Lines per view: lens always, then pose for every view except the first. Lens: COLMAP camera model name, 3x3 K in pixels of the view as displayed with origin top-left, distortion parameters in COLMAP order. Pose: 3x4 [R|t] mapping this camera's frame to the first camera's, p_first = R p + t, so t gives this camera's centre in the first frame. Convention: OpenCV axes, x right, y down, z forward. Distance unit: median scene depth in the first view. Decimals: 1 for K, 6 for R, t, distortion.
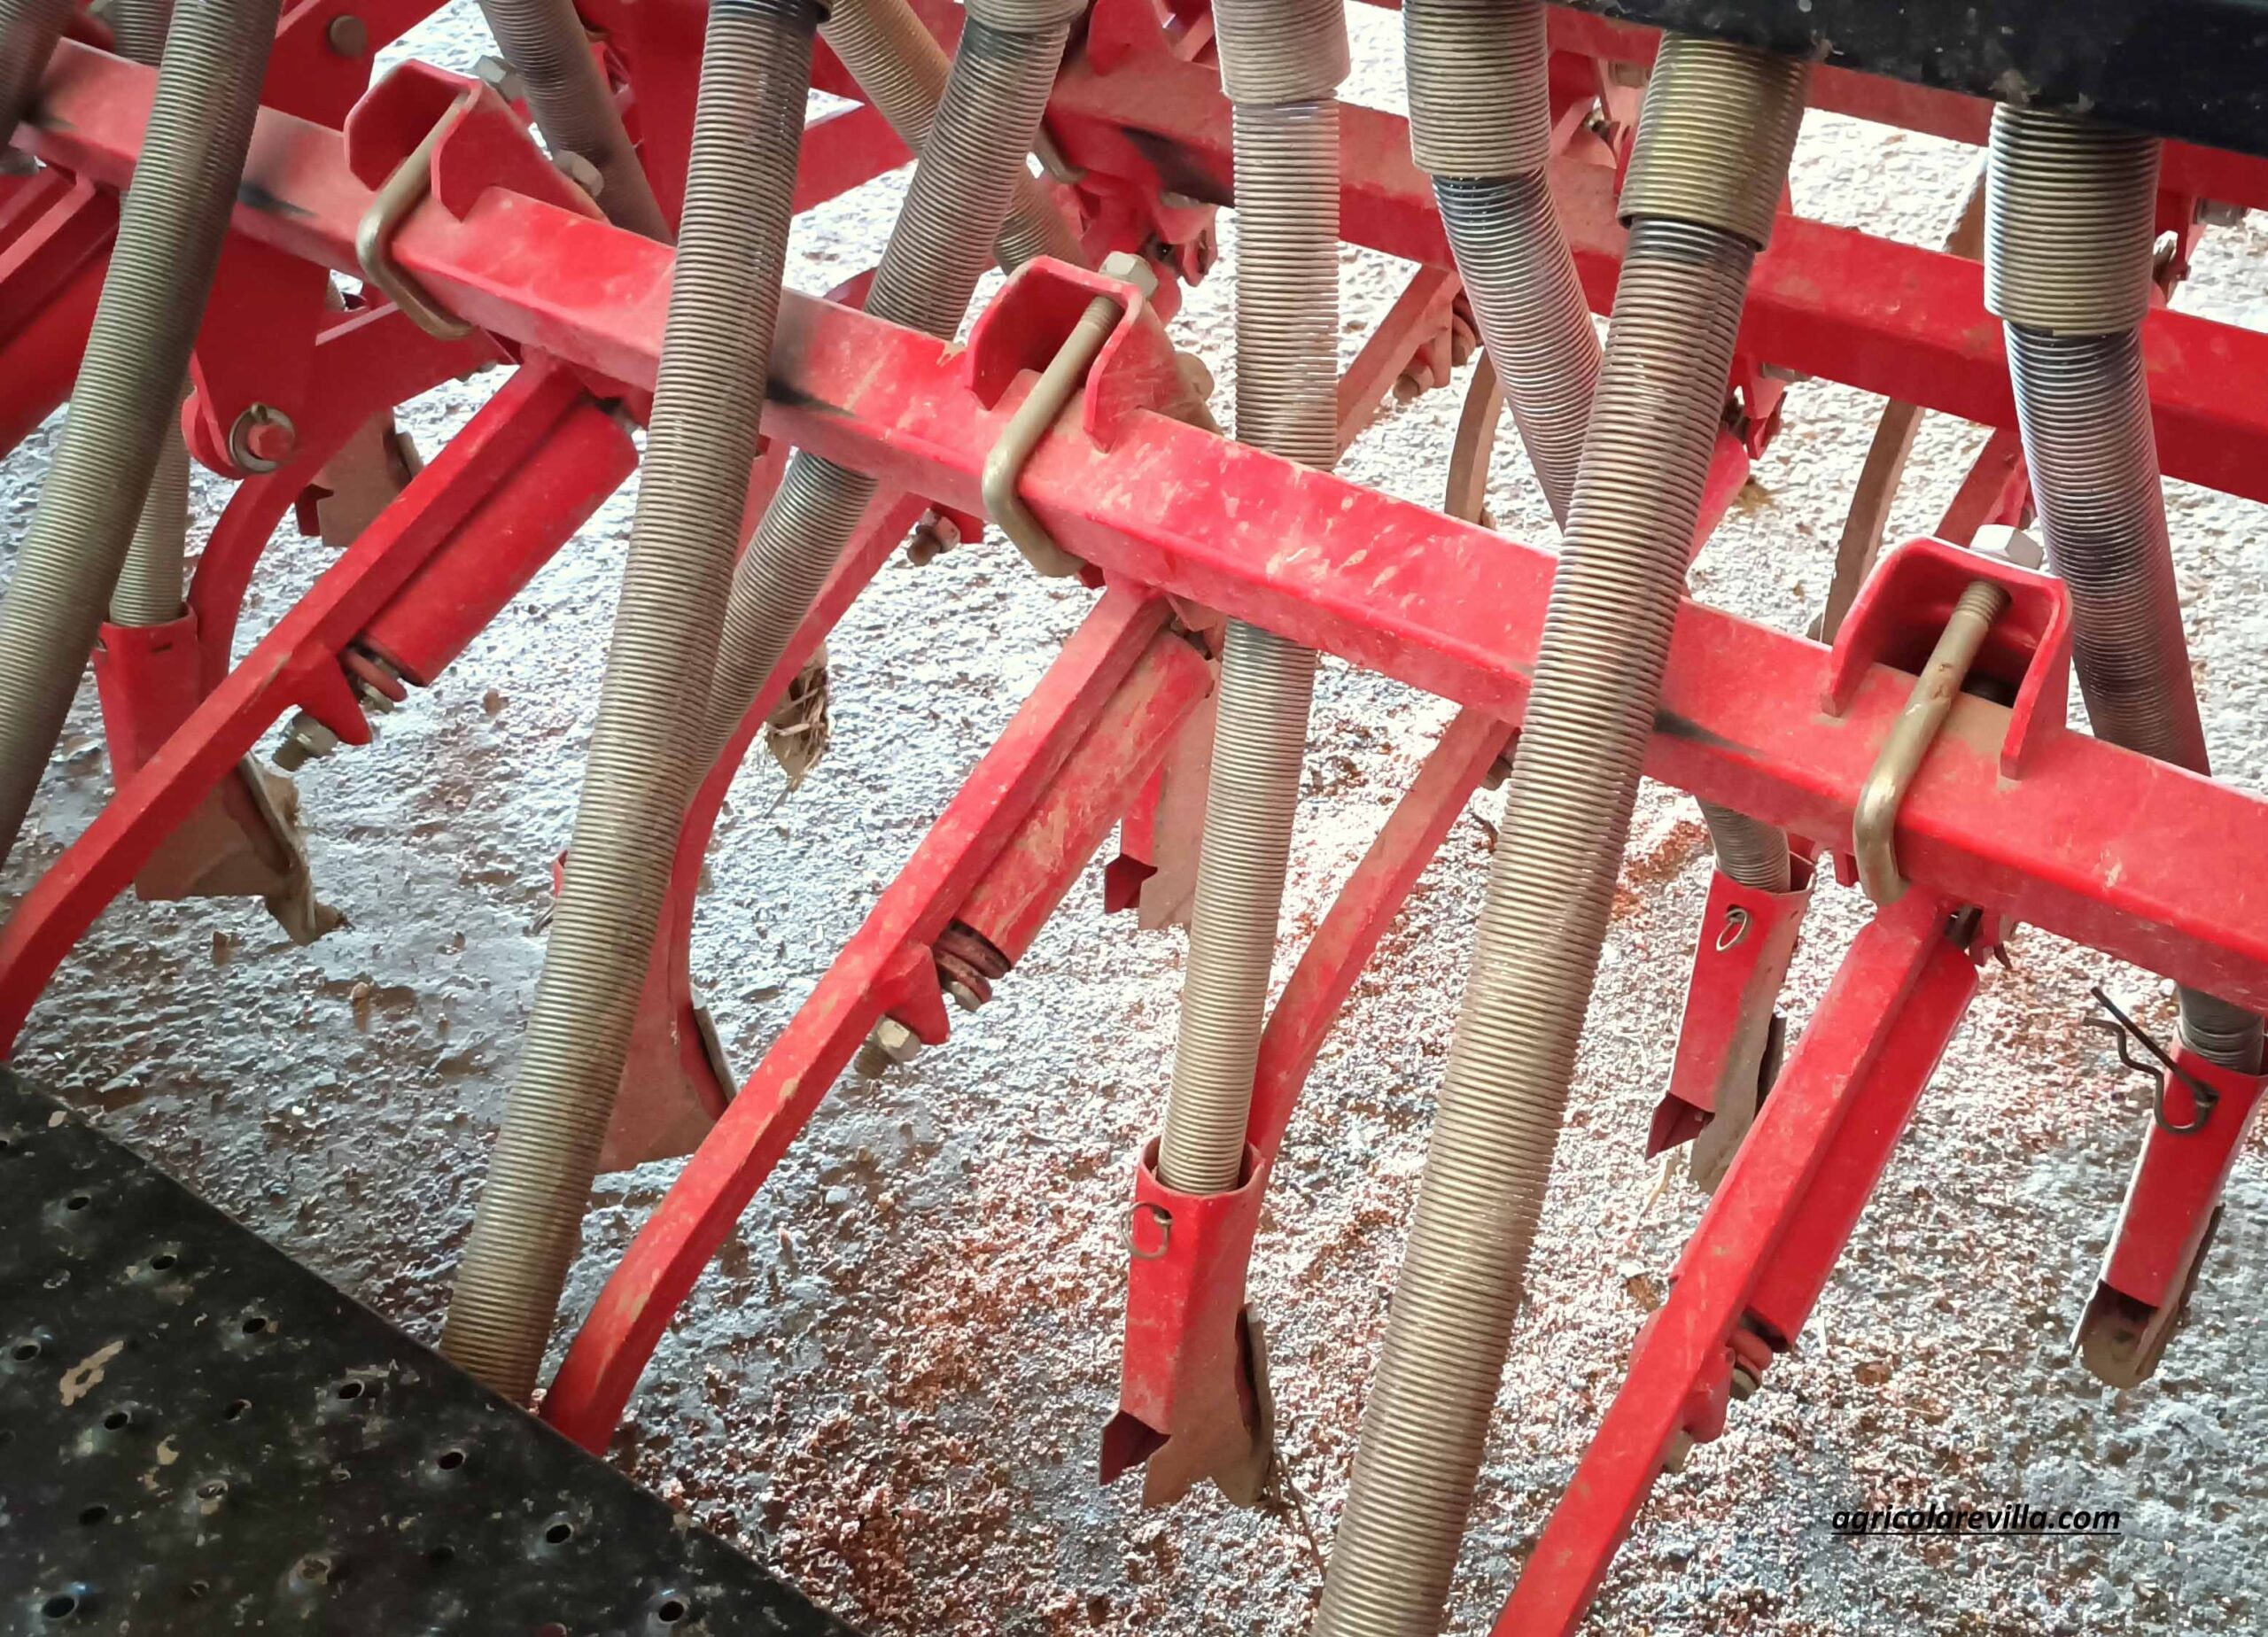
lens RADIAL K [[2071.6, 0, 1358.0], [0, 2071.6, 800.6], [0, 0, 1]] dist [0.002335, -0.003846]
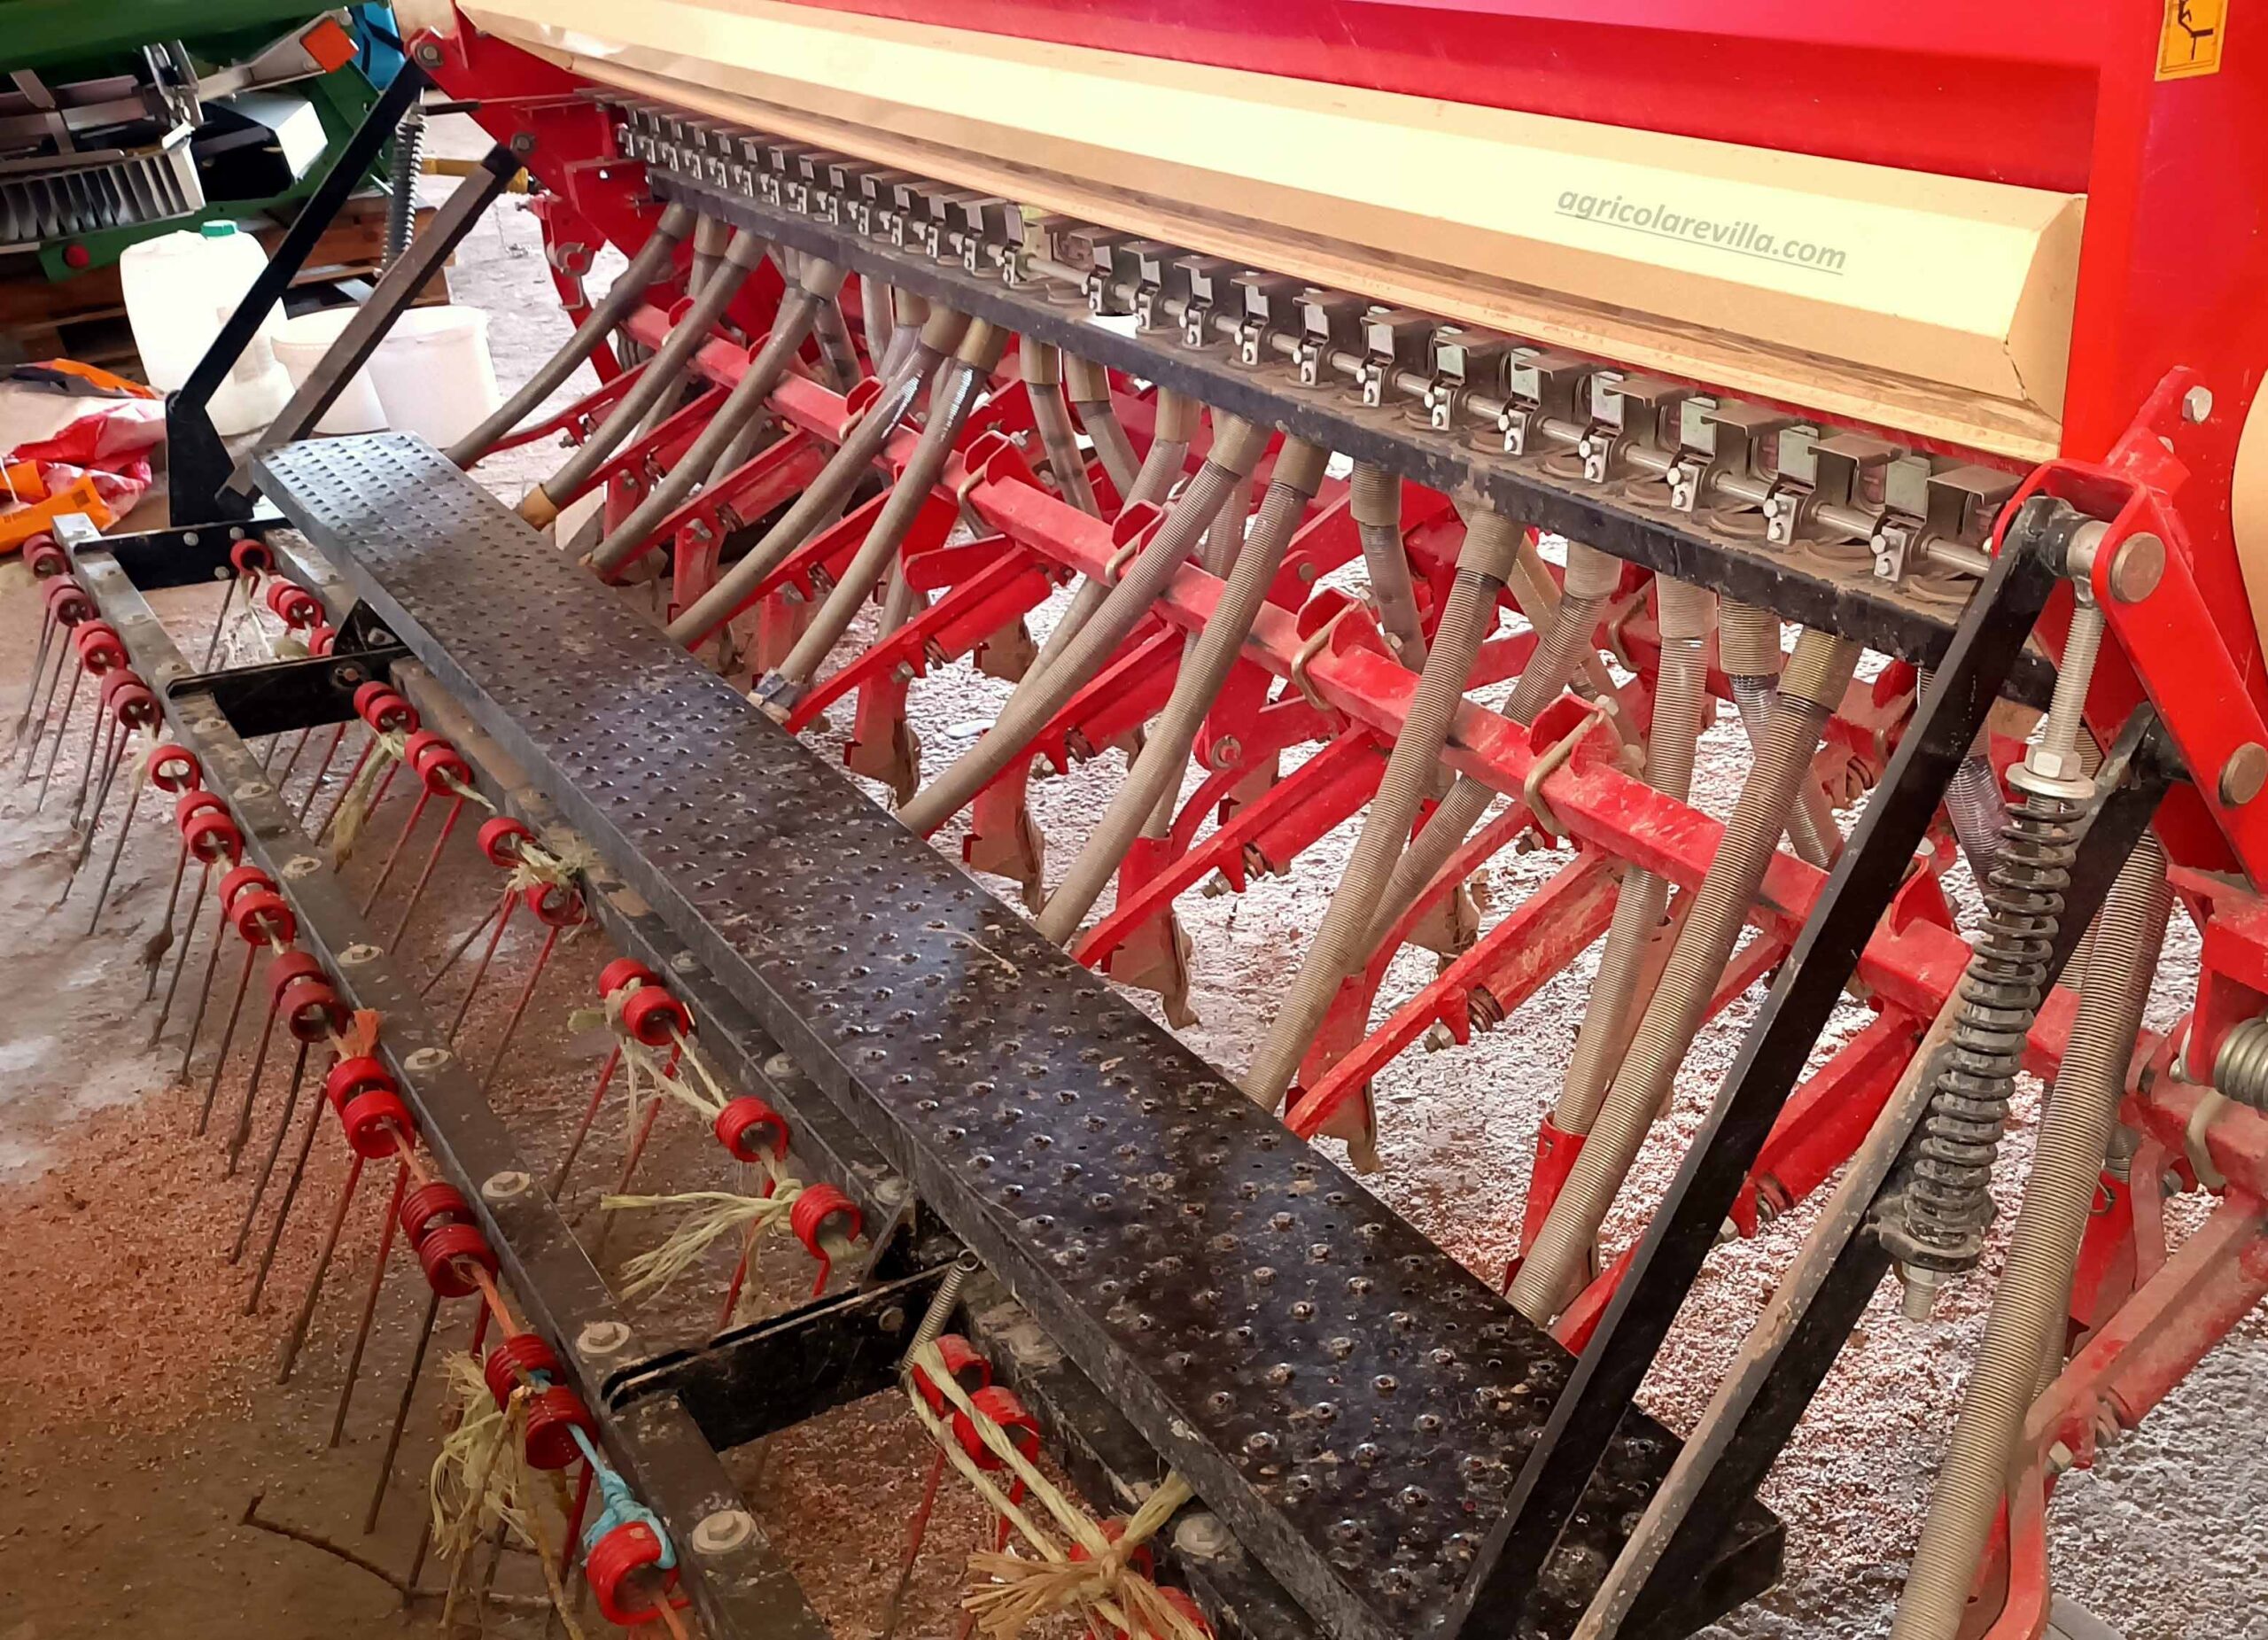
lens RADIAL K [[2071.8, 0, 1358.0], [0, 2071.8, 802.1], [0, 0, 1]] dist [0.002335, -0.003846]
pose [[0.922199, 0.121050, -0.367282, 0.366156], [-0.206412, 0.957220, -0.202790, 0.273268], [0.327022, 0.262825, 0.907733, -0.840289]]
